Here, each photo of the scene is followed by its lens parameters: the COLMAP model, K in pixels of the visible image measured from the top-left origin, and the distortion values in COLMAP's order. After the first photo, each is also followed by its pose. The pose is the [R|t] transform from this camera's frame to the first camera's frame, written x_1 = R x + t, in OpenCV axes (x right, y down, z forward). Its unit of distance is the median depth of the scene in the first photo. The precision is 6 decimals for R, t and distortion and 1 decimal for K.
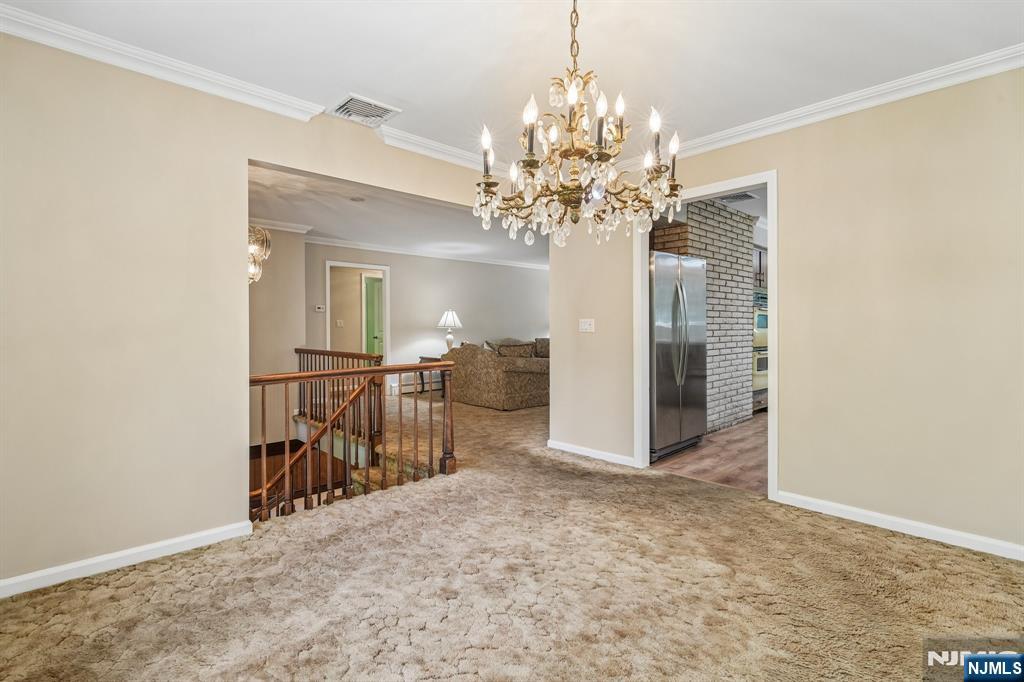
lens RADIAL K [[480.4, 0, 512.4], [0, 480.4, 334.2], [0, 0, 1]] dist [0.000952, -0.000178]
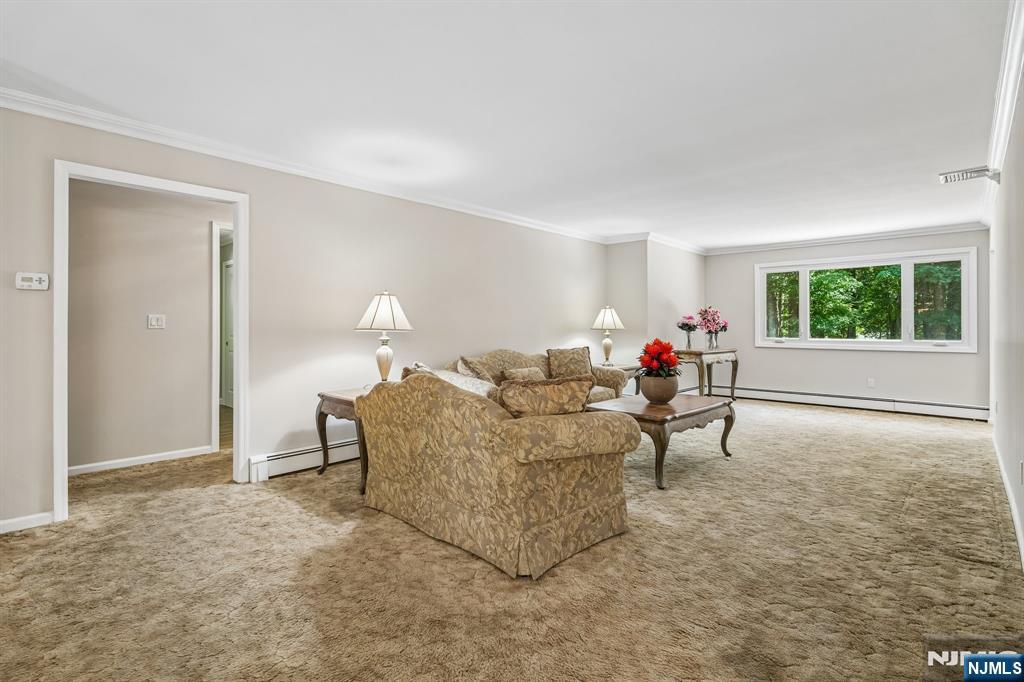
lens RADIAL K [[480.4, 0, 512.4], [0, 480.4, 334.2], [0, 0, 1]] dist [0.000952, -0.000178]
pose [[0.997739, 0.004321, 0.067075, -0.040949], [-0.004471, 0.999988, 0.002078, -0.012885], [-0.067065, -0.002374, 0.997746, 0.582641]]
